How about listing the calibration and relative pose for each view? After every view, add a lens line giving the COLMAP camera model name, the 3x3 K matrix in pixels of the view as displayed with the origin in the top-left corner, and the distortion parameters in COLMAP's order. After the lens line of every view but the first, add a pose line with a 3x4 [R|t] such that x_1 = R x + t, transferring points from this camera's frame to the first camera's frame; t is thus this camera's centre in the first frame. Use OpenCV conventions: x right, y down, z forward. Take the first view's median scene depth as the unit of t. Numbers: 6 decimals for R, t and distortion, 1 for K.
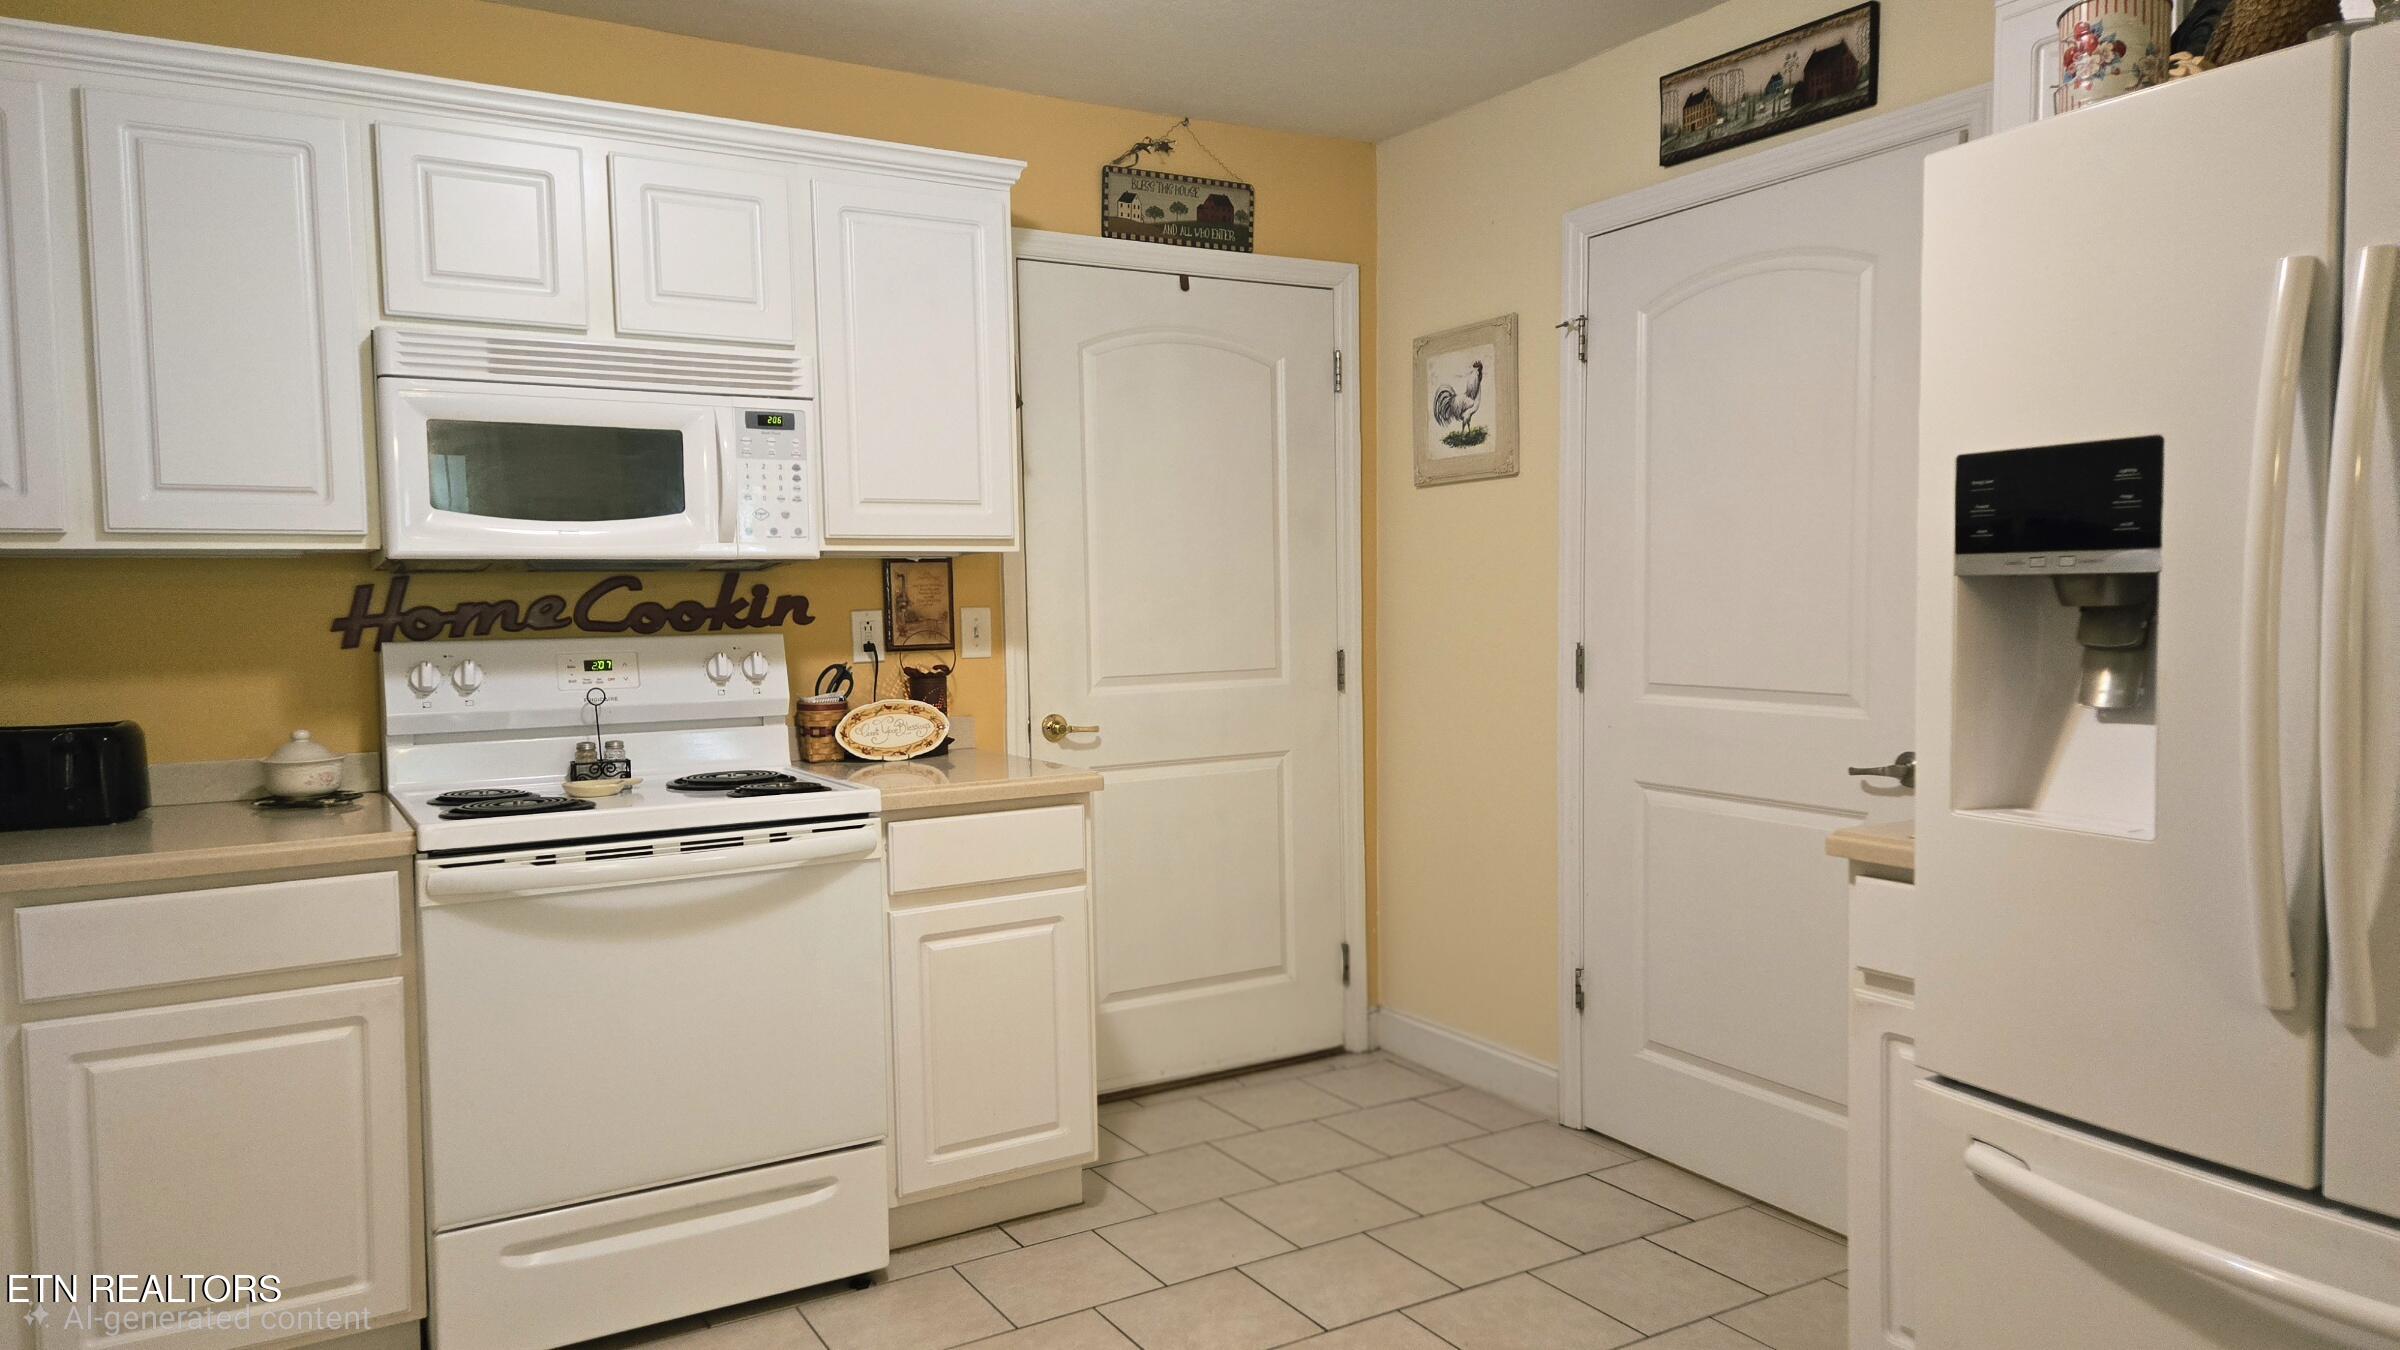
lens RADIAL K [[1591.3, 0, 1203.4], [0, 1591.3, 689.0], [0, 0, 1]] dist [0.063735, -0.052045]
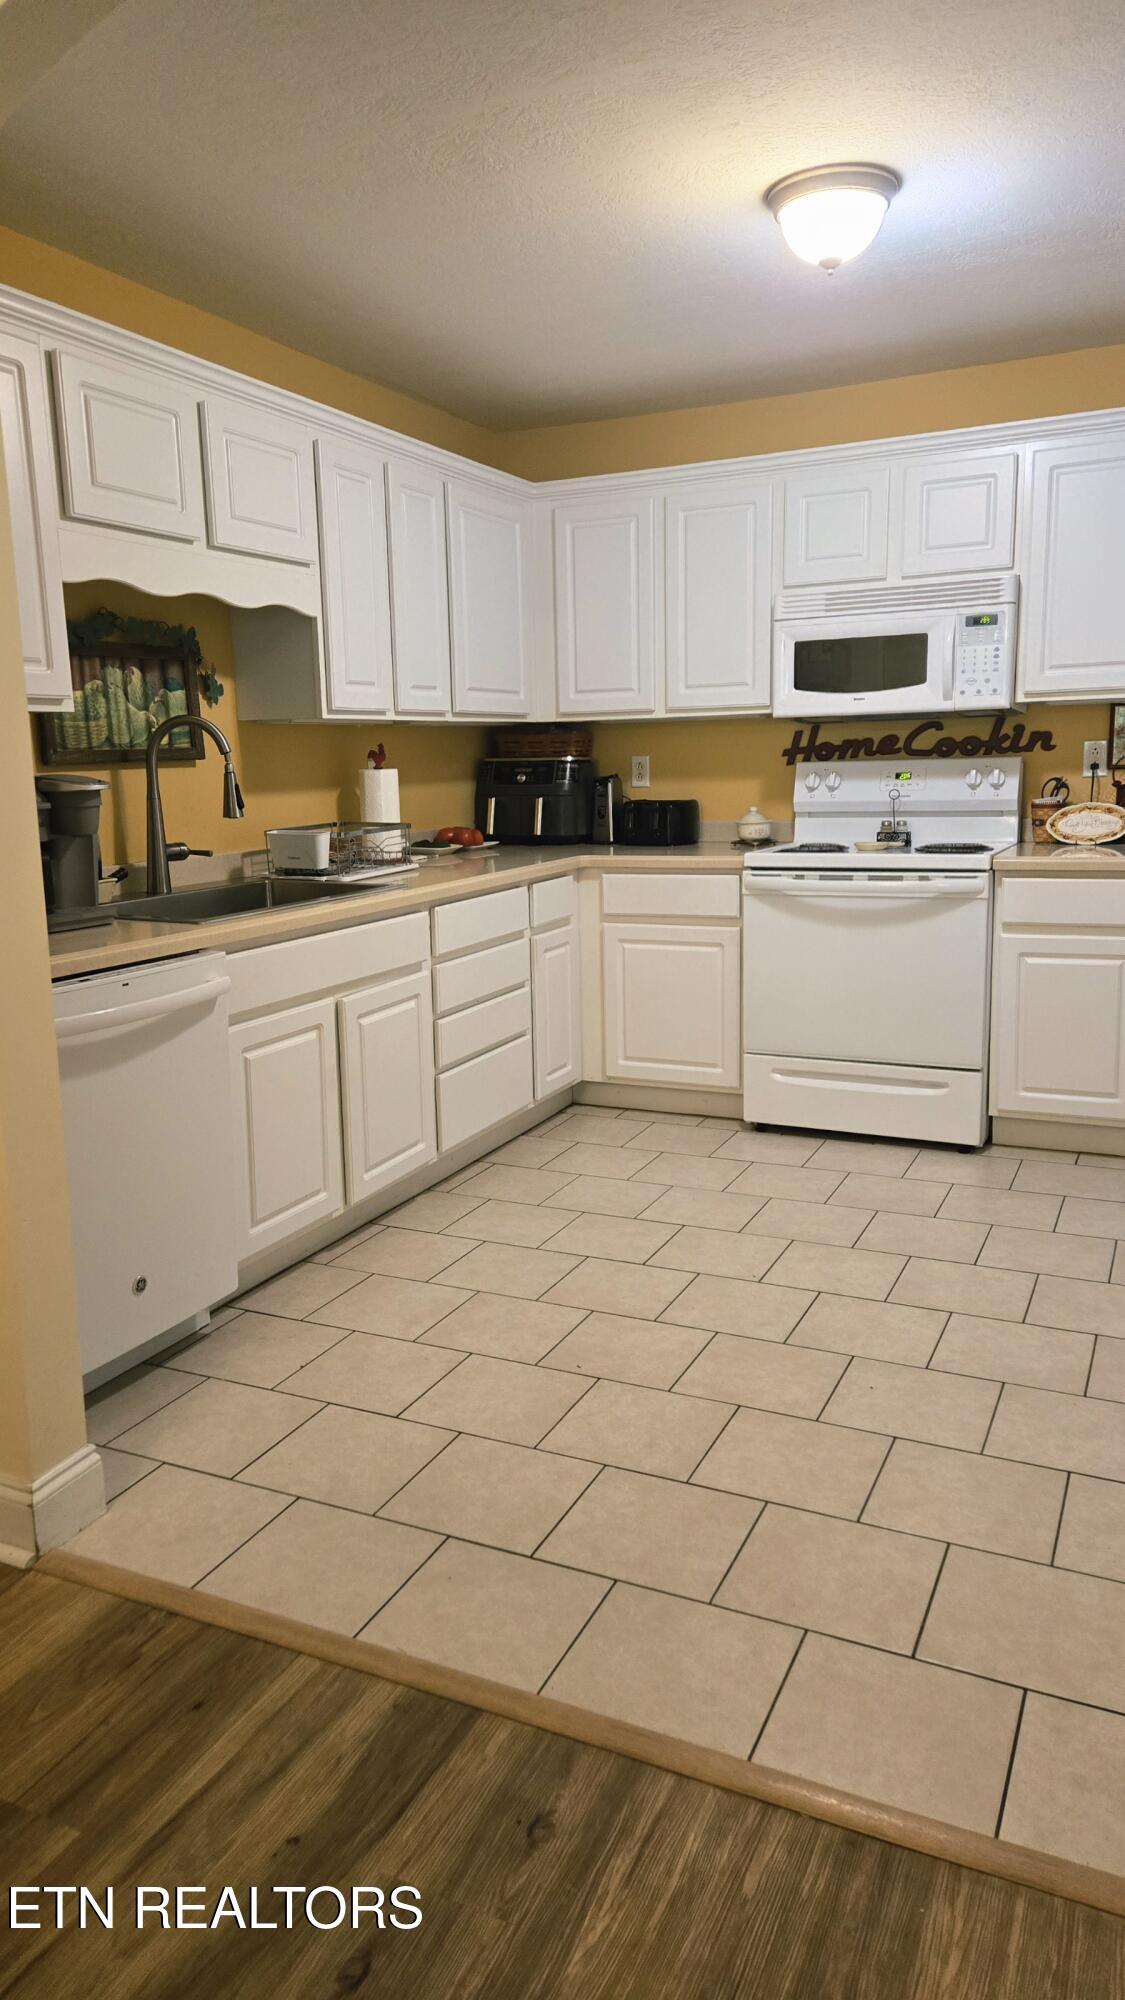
lens RADIAL K [[1326.1, 0, 555.8], [0, 1326.1, 1004.4], [0, 0, 1]] dist [0.063735, -0.052045]
pose [[0.544486, 0.155466, -0.824237, 0.645452], [-0.033238, 0.985900, 0.164002, 0.004508], [0.838111, -0.061901, 0.541976, -0.098360]]
